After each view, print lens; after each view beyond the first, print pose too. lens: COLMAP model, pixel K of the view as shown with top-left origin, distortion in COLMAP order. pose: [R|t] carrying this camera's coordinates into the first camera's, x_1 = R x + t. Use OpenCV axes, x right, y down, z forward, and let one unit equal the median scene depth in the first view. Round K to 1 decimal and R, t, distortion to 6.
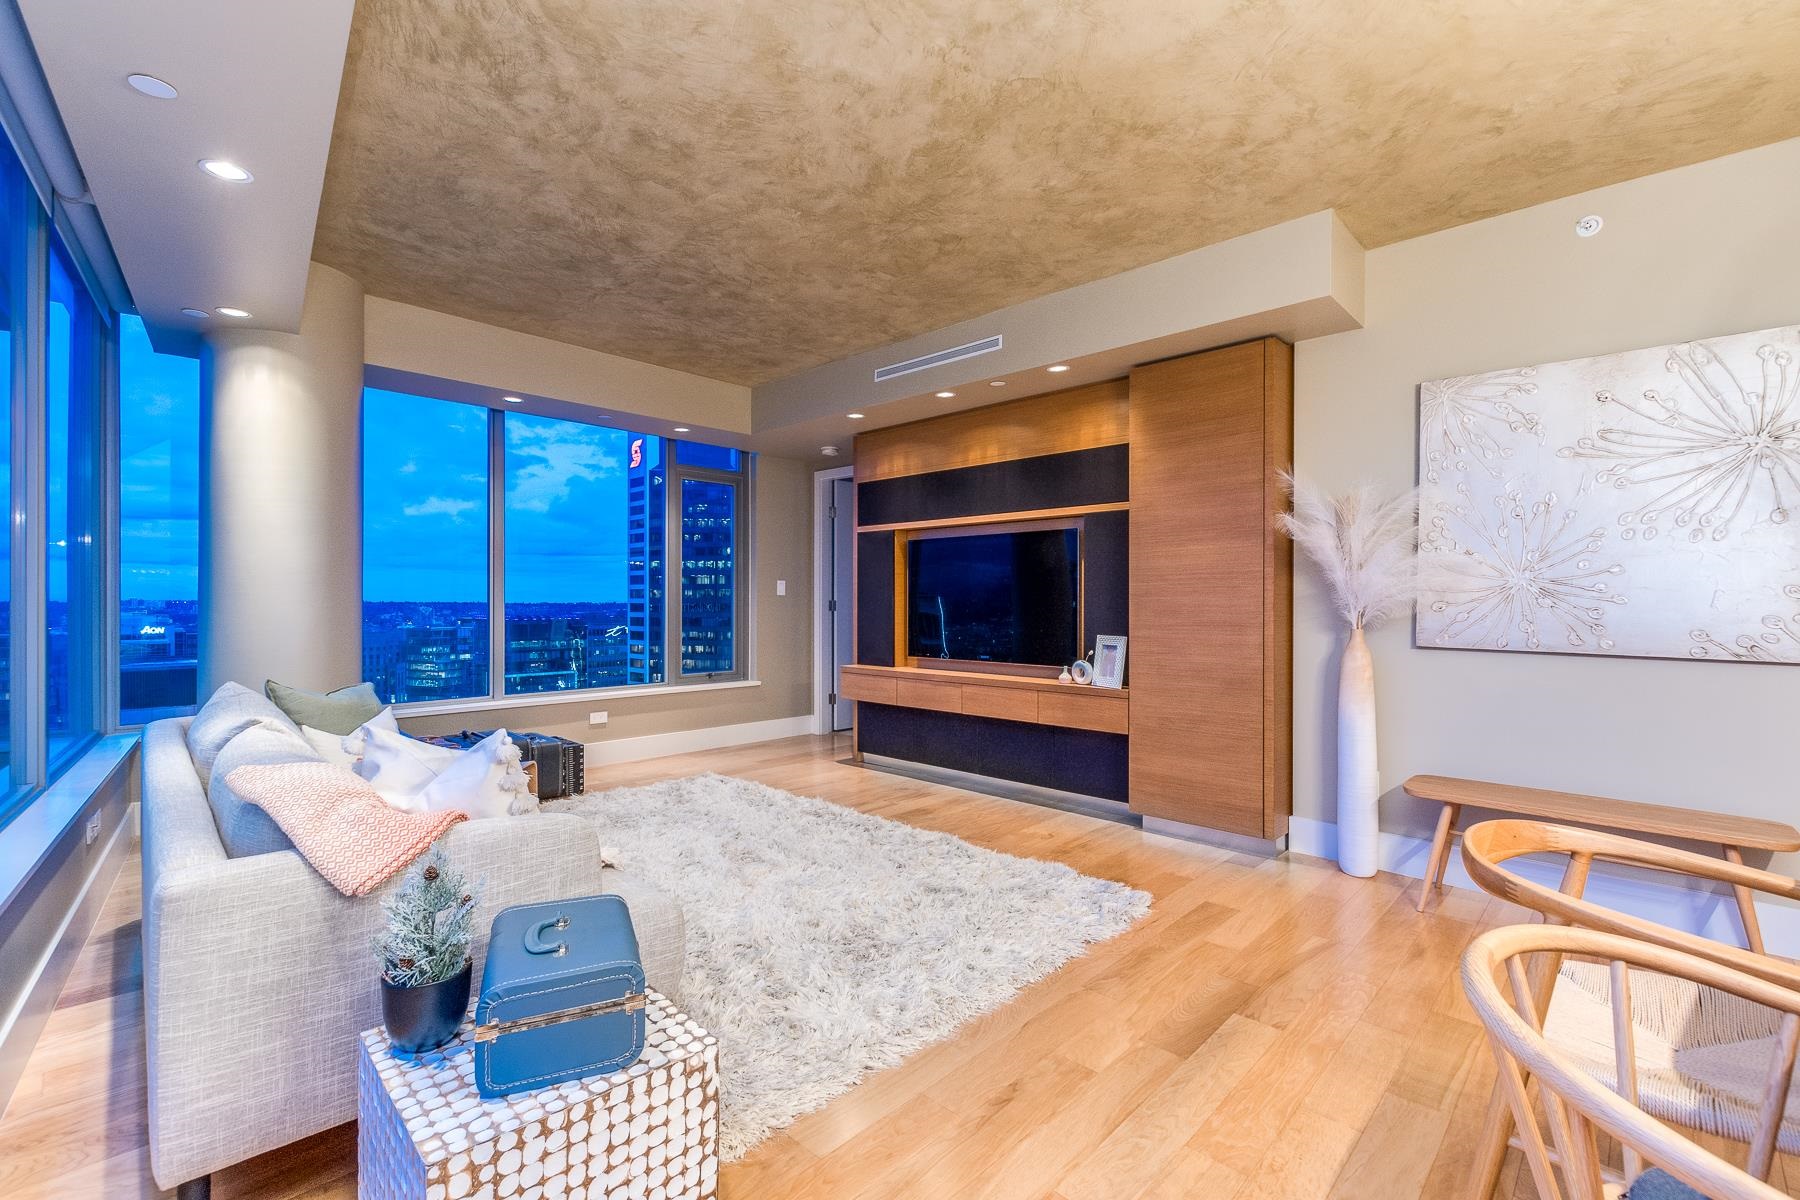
lens RADIAL K [[780.4, 0, 891.5], [0, 780.4, 604.9], [0, 0, 1]] dist [0.007370, -0.002518]
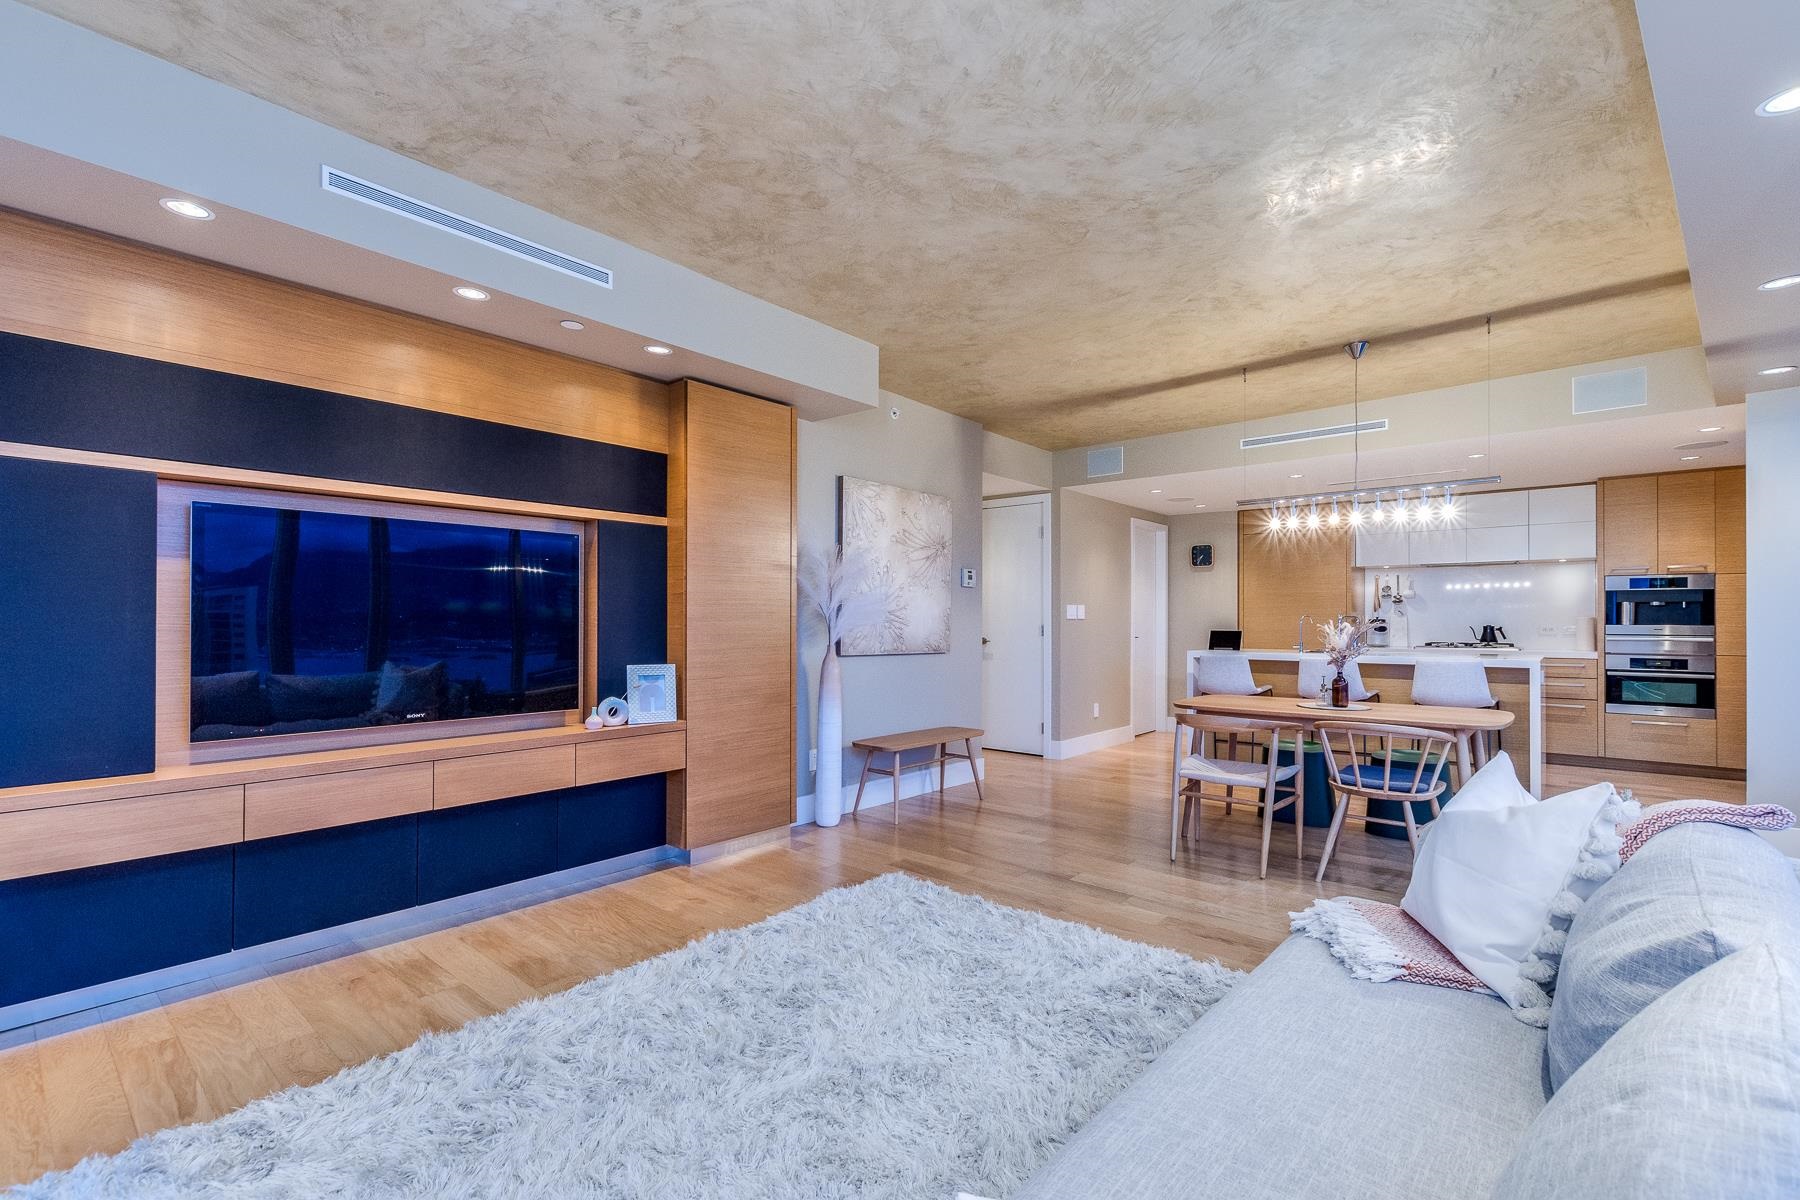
lens RADIAL K [[780.4, 0, 902.4], [0, 780.4, 613.5], [0, 0, 1]] dist [0.007370, -0.002518]
pose [[-0.056610, 0.009229, 0.998354, -0.768474], [0.002886, 0.999955, -0.009080, -0.011489], [-0.998392, 0.002367, -0.056635, 0.944571]]
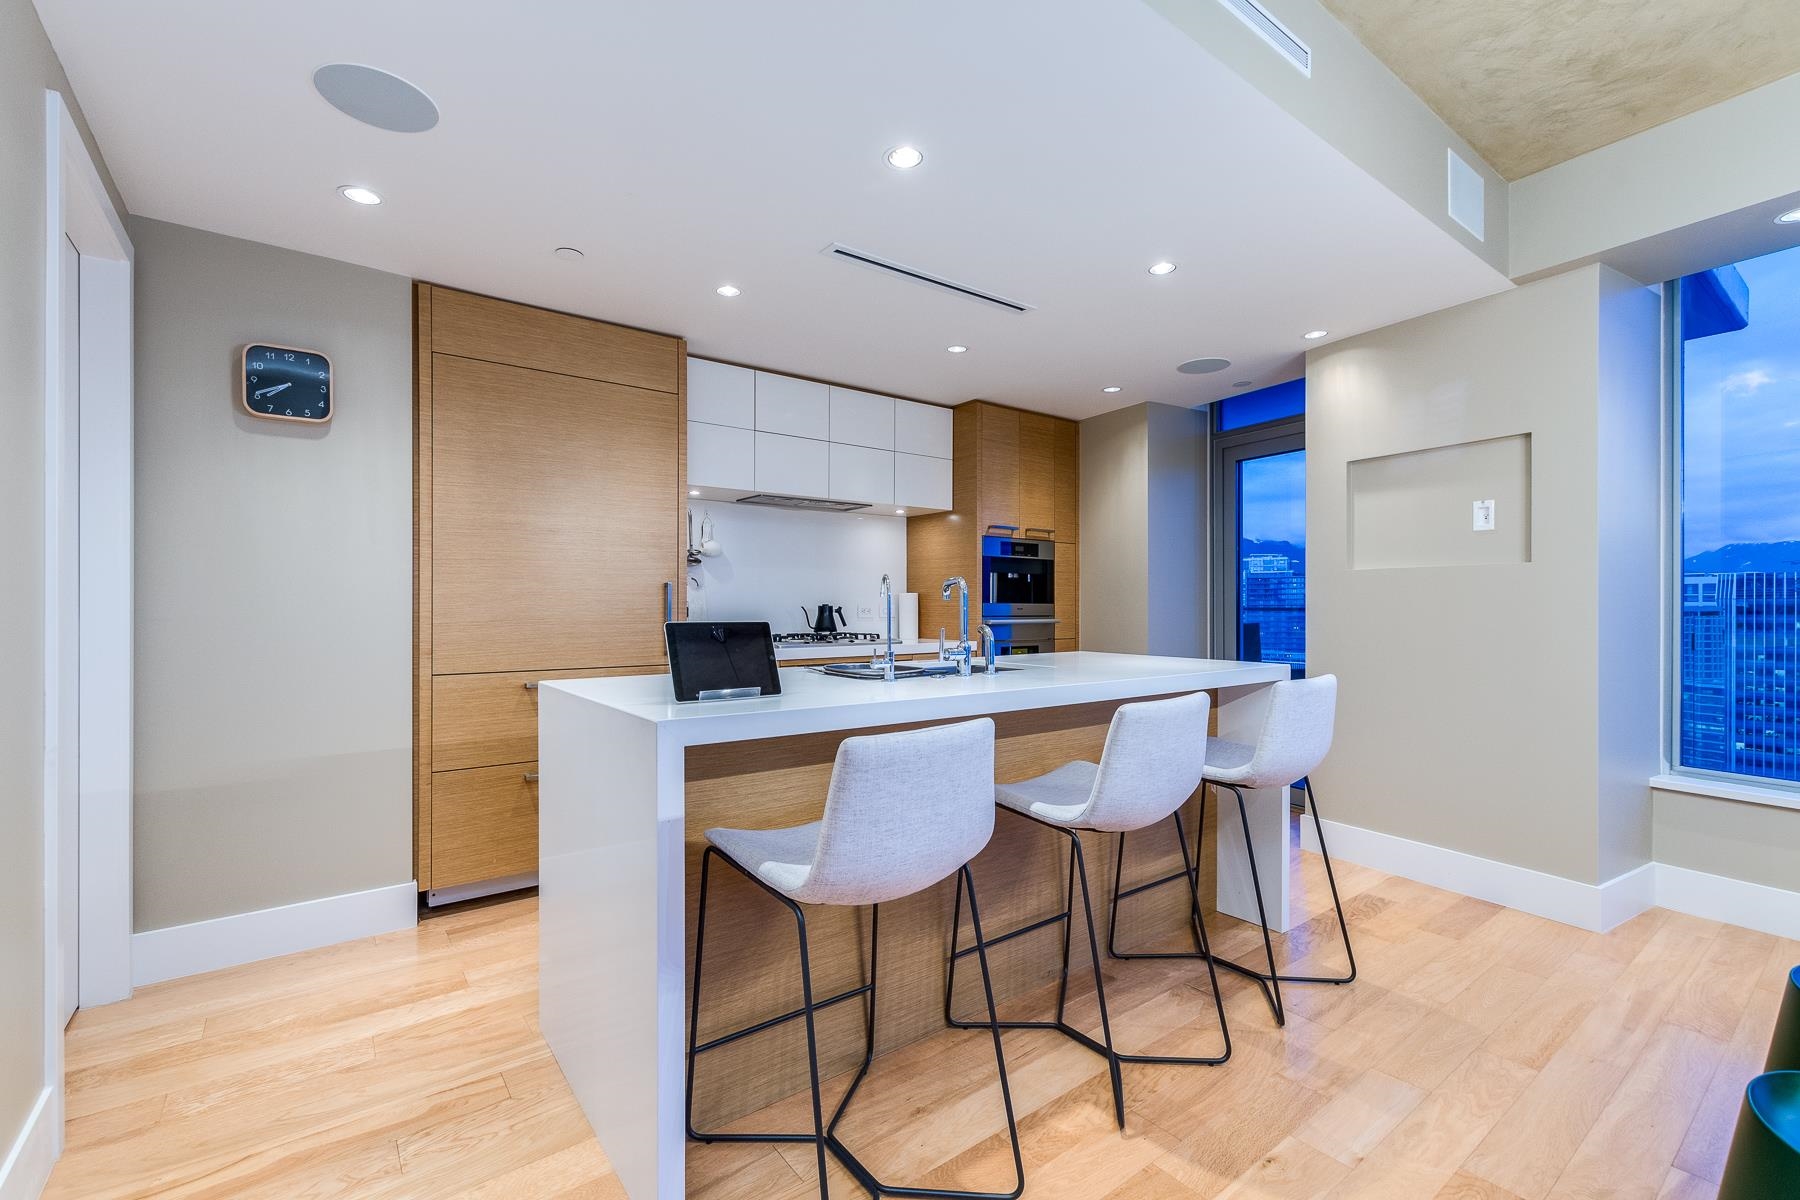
lens RADIAL K [[780.4, 0, 890.4], [0, 780.4, 607.7], [0, 0, 1]] dist [0.007370, -0.002518]
pose [[-0.986475, -0.002459, 0.163896, 0.944188], [-0.001267, 0.999972, 0.007380, 0.001639], [-0.163909, 0.007073, -0.986450, 0.521007]]
